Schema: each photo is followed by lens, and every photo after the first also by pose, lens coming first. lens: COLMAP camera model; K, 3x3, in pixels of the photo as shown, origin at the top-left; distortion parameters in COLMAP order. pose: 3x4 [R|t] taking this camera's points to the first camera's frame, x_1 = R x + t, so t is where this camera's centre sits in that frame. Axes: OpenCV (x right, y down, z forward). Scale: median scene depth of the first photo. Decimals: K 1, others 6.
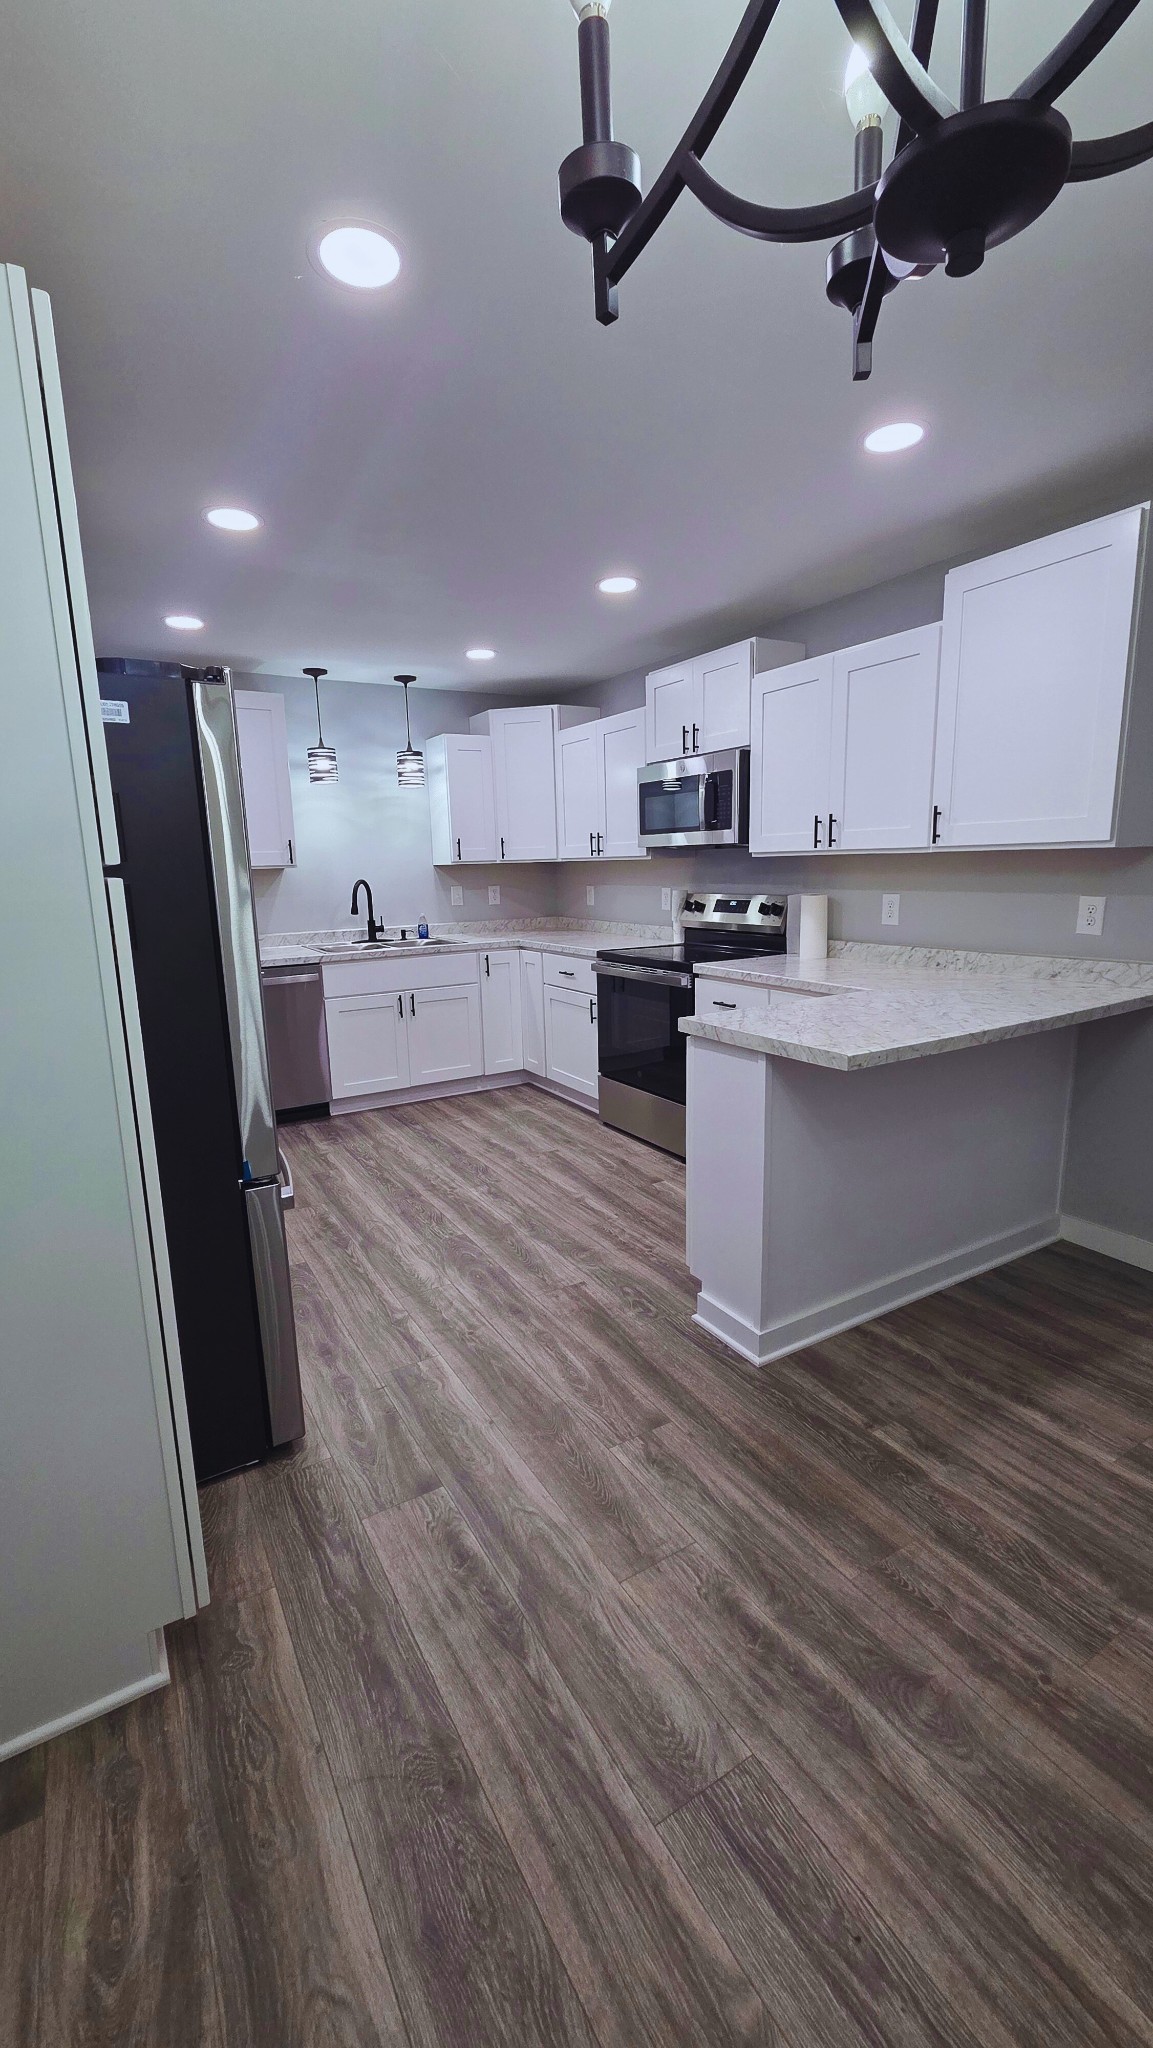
lens RADIAL K [[834.1, 0, 573.3], [0, 834.1, 1027.0], [0, 0, 1]] dist [0.001307, 0.000268]
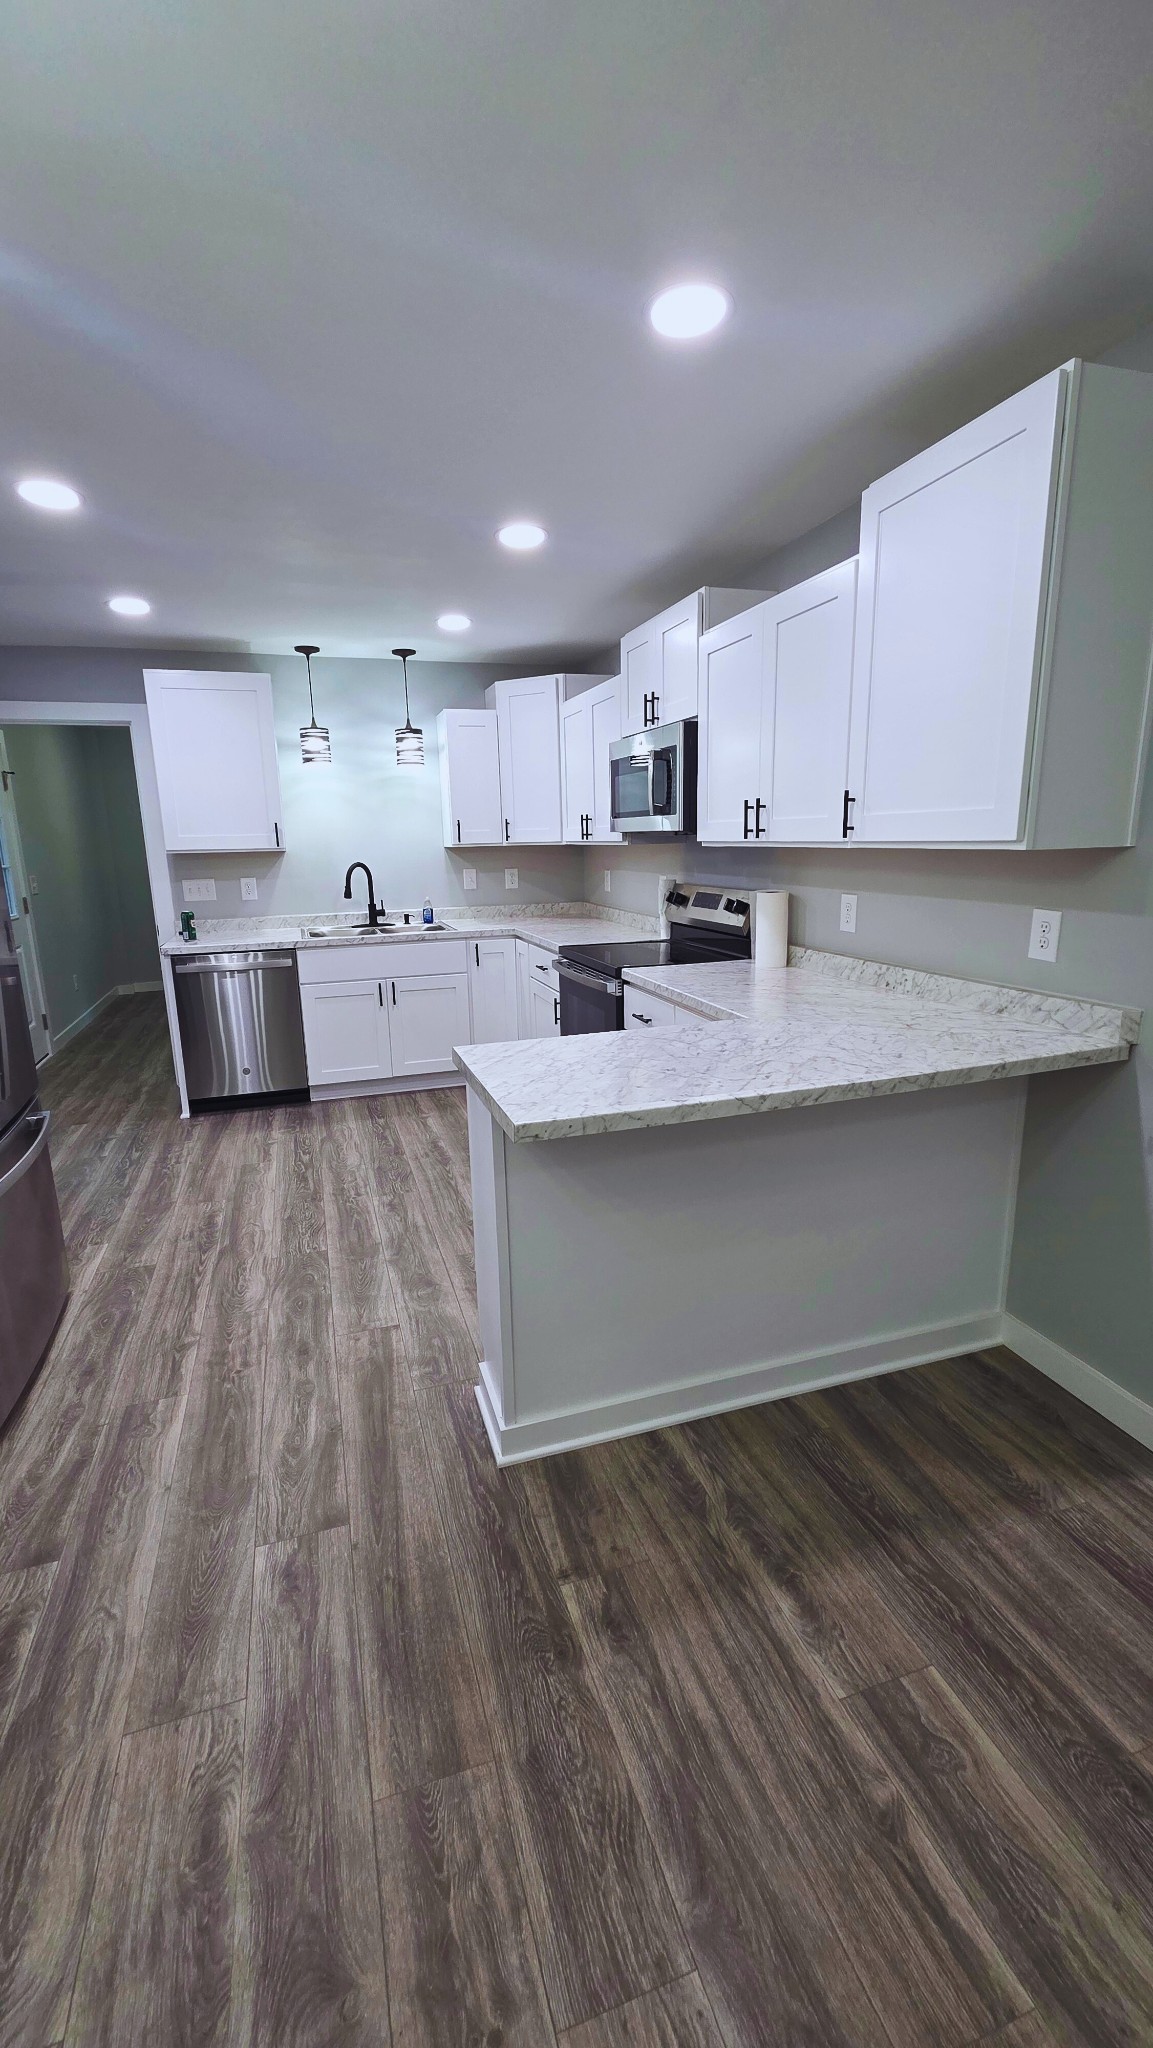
lens RADIAL K [[830.9, 0, 576.5], [0, 830.9, 1024.0], [0, 0, 1]] dist [0.000601, 0.000224]
pose [[0.975288, 0.053198, -0.214439, 0.301578], [-0.046160, 0.998222, 0.037700, -0.050447], [0.216064, -0.026870, 0.976009, 0.137562]]
